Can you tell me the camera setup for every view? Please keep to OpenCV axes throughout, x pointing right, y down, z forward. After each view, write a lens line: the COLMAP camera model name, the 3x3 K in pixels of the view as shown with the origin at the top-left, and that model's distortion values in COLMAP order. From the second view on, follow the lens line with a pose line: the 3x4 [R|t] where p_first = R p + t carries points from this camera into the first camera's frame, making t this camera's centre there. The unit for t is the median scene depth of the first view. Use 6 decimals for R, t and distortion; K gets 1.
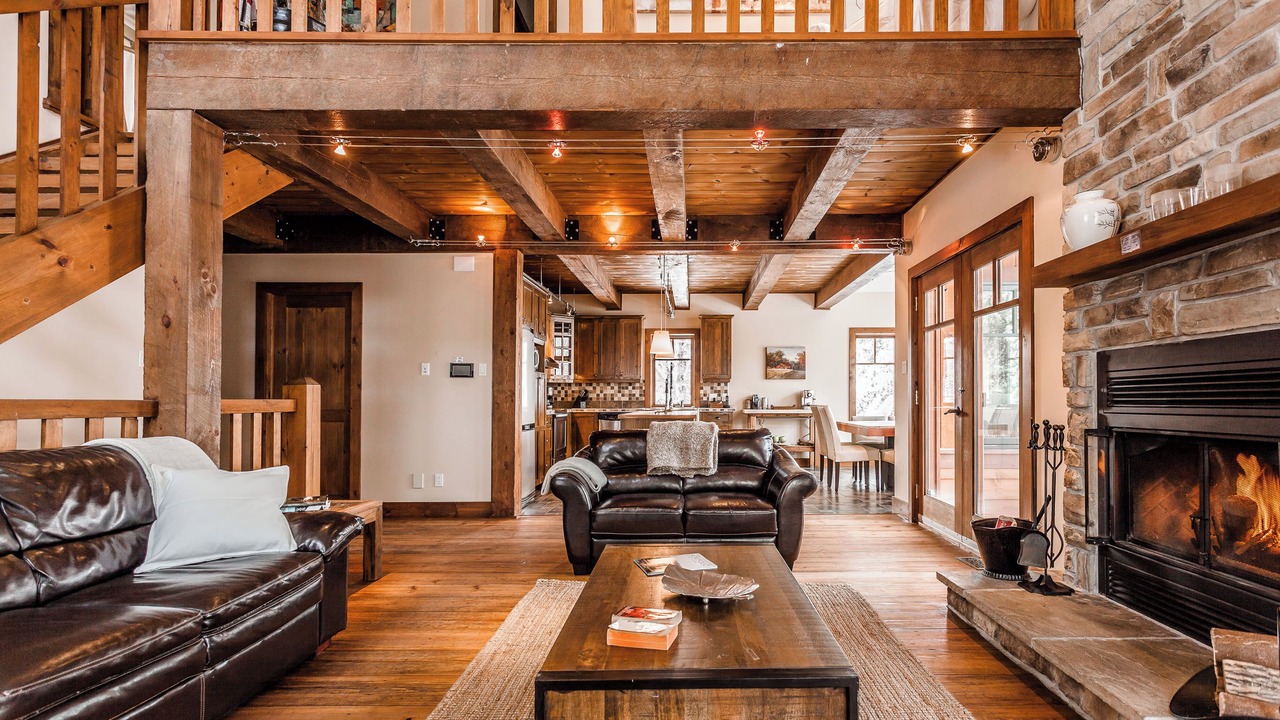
lens RADIAL K [[621.5, 0, 684.7], [0, 621.5, 390.9], [0, 0, 1]] dist [0.001602, 0.004342]
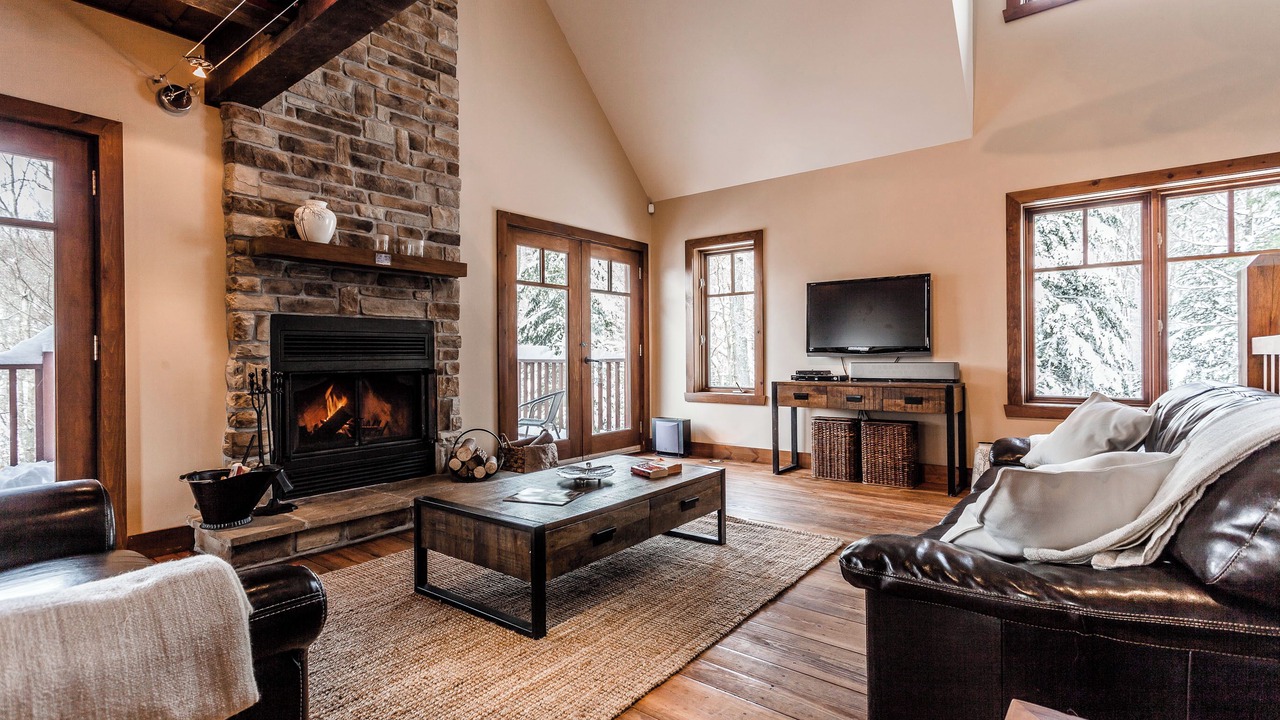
lens RADIAL K [[621.5, 0, 649.2], [0, 621.5, 351.1], [0, 0, 1]] dist [0.001602, 0.004342]
pose [[-0.801129, 0.009164, 0.598422, -0.360992], [-0.002552, 0.999821, -0.018726, 0.017800], [-0.598486, -0.016529, -0.800962, 0.785923]]
